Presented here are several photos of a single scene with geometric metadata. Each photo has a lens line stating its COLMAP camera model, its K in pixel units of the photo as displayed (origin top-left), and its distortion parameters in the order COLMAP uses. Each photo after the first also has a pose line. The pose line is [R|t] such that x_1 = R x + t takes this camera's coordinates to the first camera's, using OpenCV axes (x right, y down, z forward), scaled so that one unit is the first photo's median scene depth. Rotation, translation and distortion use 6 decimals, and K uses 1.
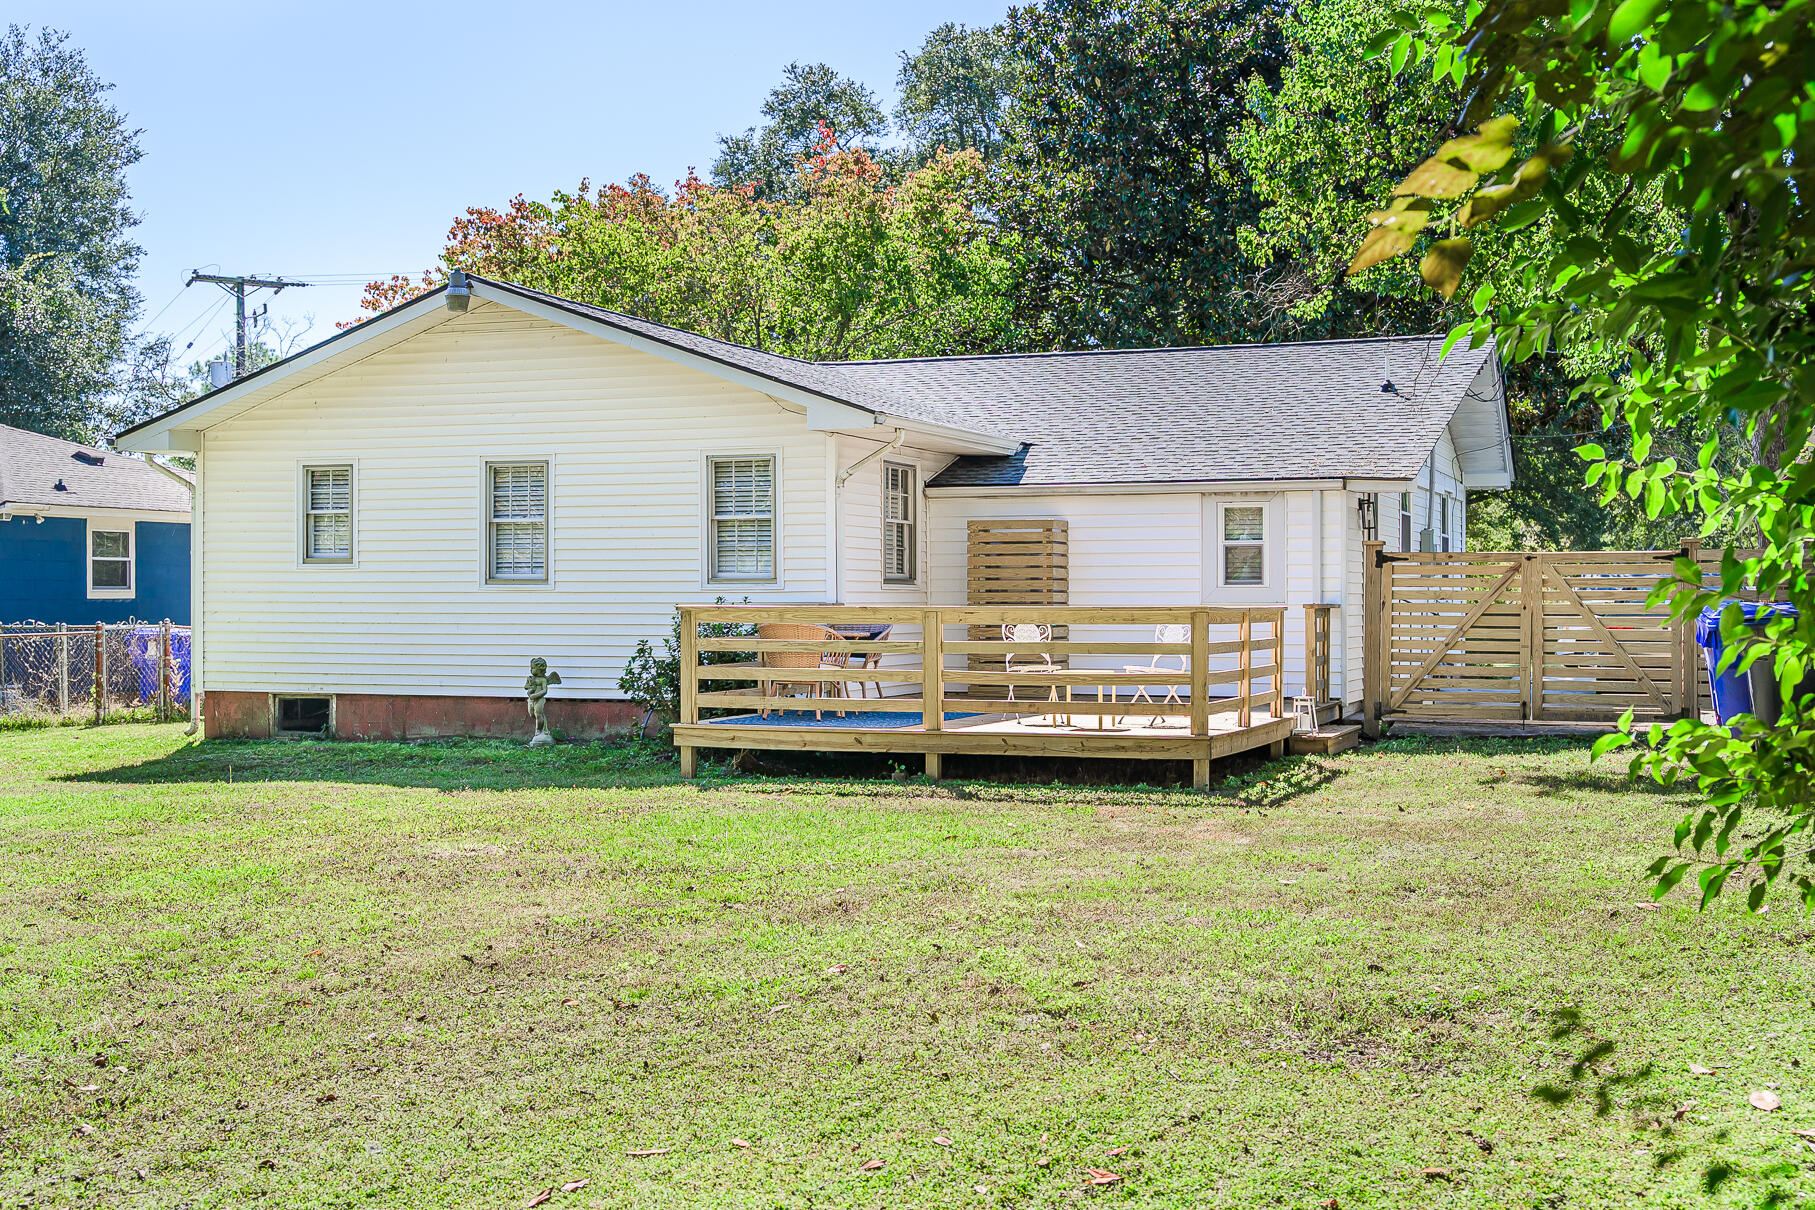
lens RADIAL K [[2126.8, 0, 906.9], [0, 2126.8, 604.5], [0, 0, 1]] dist [0.033493, 0.000000]
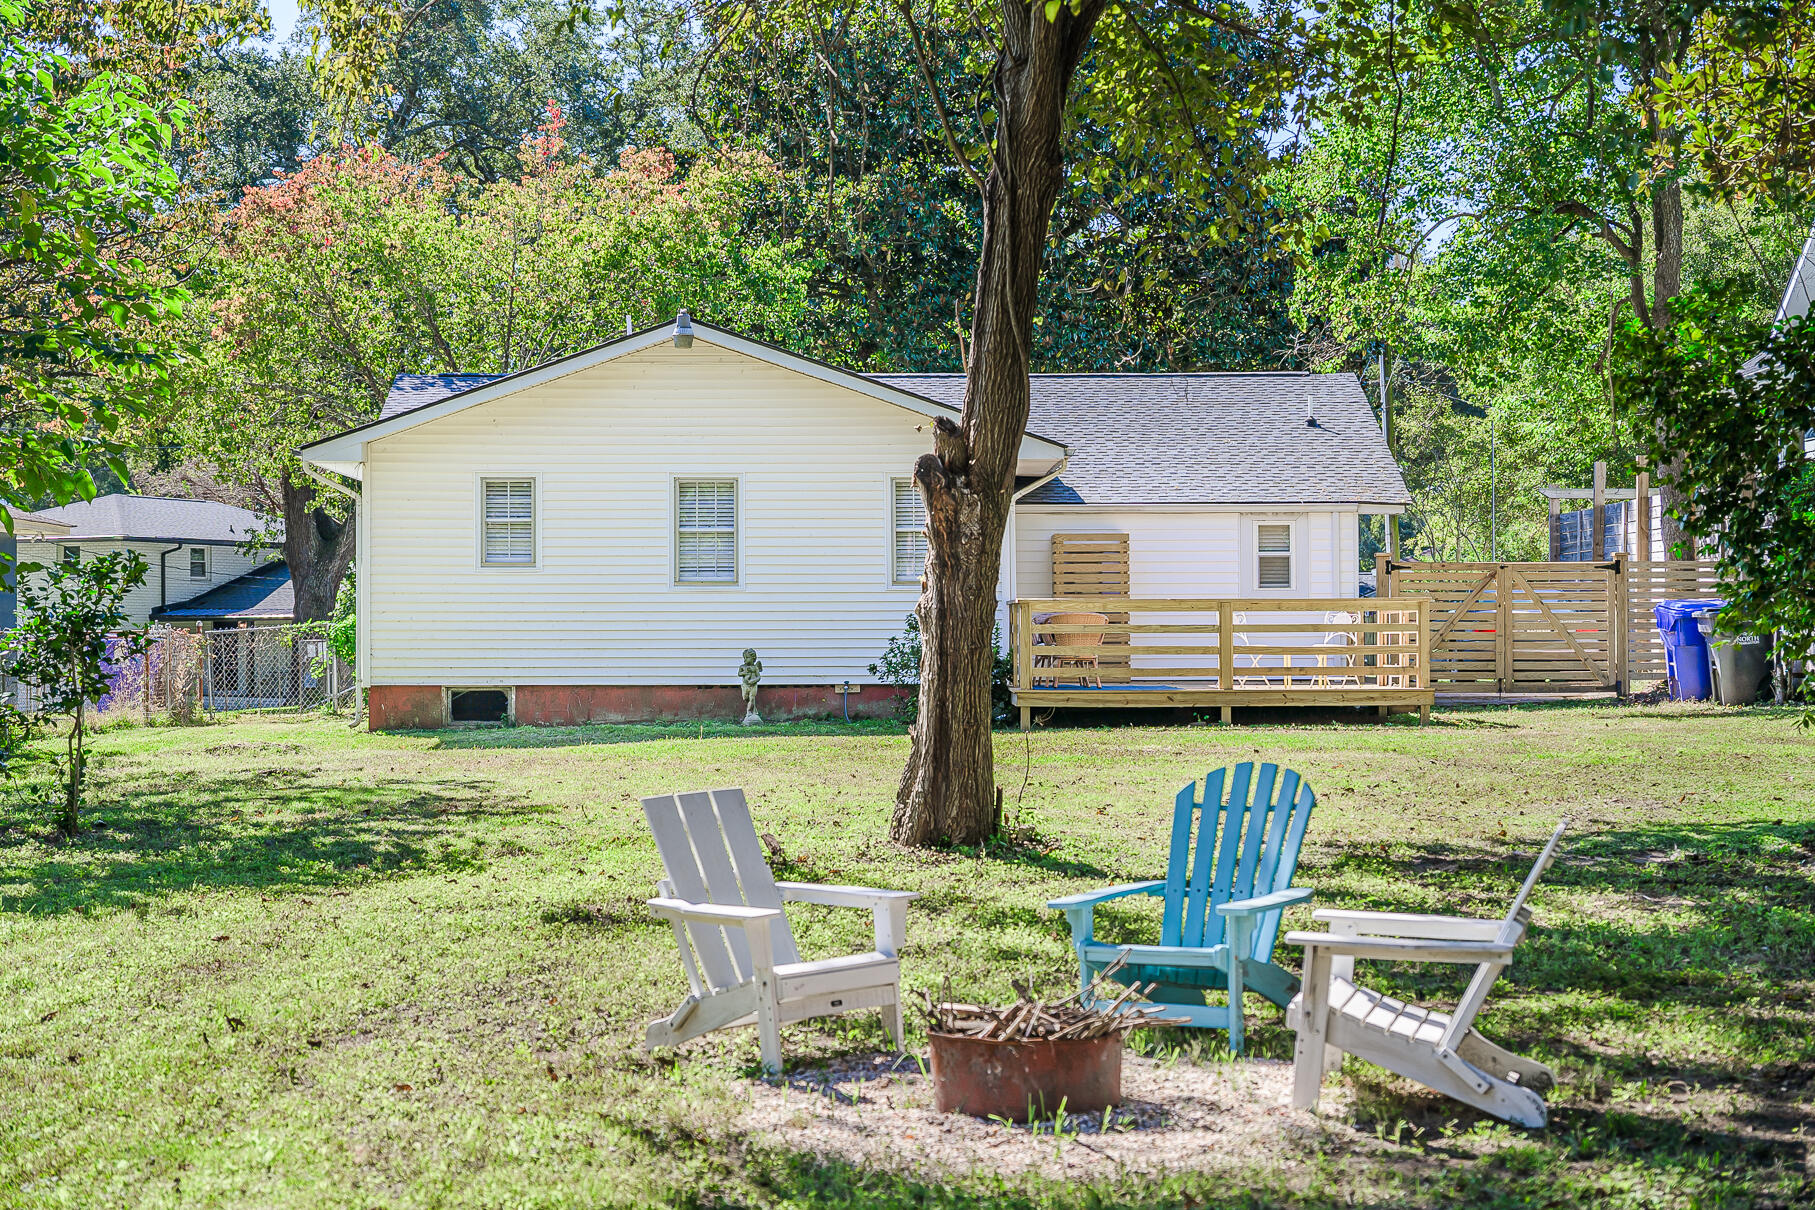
lens RADIAL K [[3178.8, 0, 907.8], [0, 3178.8, 605.6], [0, 0, 1]] dist [-0.067820, 0.000000]
pose [[0.933382, 0.001083, 0.358884, -0.688667], [0.004618, 0.999876, -0.015025, 0.026936], [-0.358856, 0.015682, 0.933261, -0.620664]]
